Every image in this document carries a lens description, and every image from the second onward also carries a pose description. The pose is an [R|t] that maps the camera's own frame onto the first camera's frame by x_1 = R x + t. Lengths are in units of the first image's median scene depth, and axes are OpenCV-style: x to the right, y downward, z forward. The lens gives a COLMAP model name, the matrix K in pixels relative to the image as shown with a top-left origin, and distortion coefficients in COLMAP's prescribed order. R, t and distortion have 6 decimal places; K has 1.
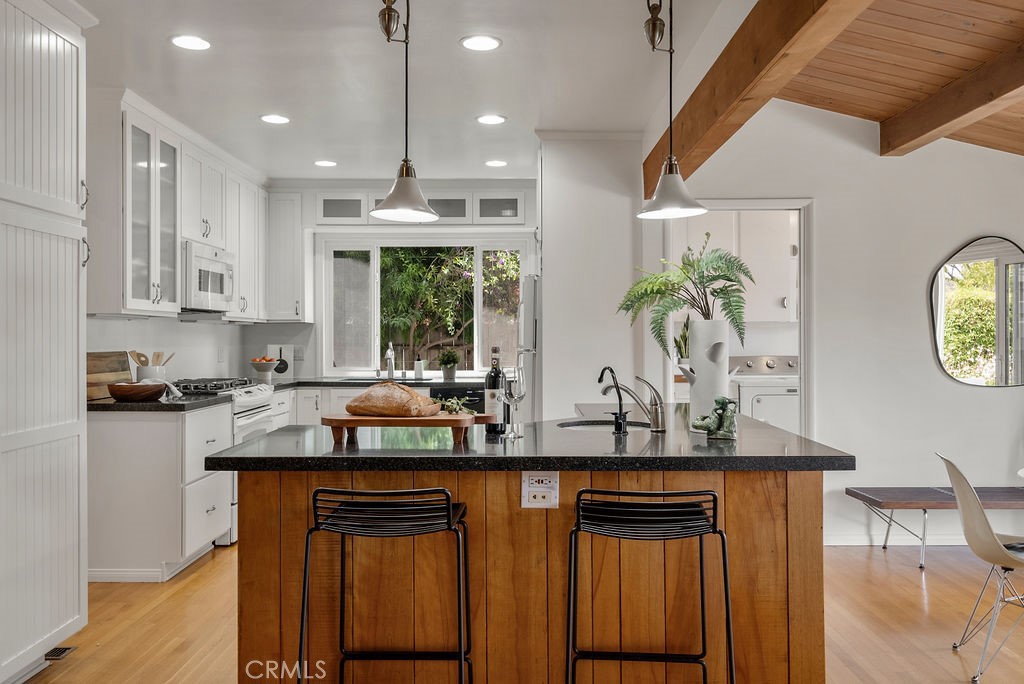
lens RADIAL K [[856.0, 0, 510.2], [0, 856.0, 336.3], [0, 0, 1]] dist [-0.002017, -0.006287]
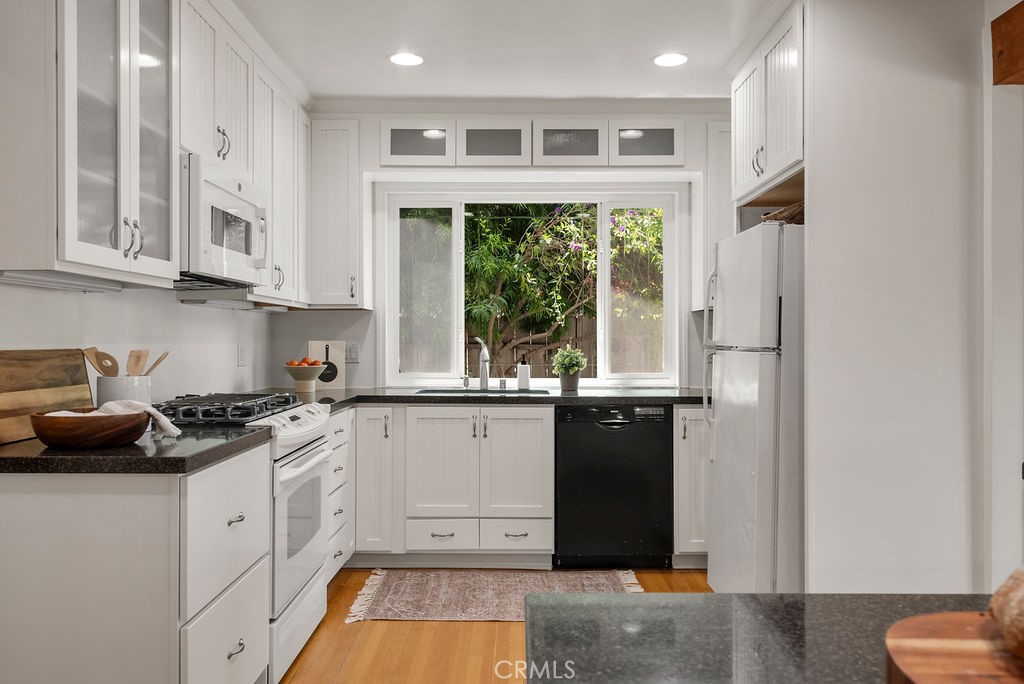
lens RADIAL K [[835.2, 0, 513.2], [0, 835.2, 341.6], [0, 0, 1]] dist [0.002194, 0.007090]
pose [[0.999977, 0.001570, 0.006559, -0.126339], [-0.001606, 0.999984, 0.005431, 0.006791], [-0.006550, -0.005441, 0.999964, 0.335209]]
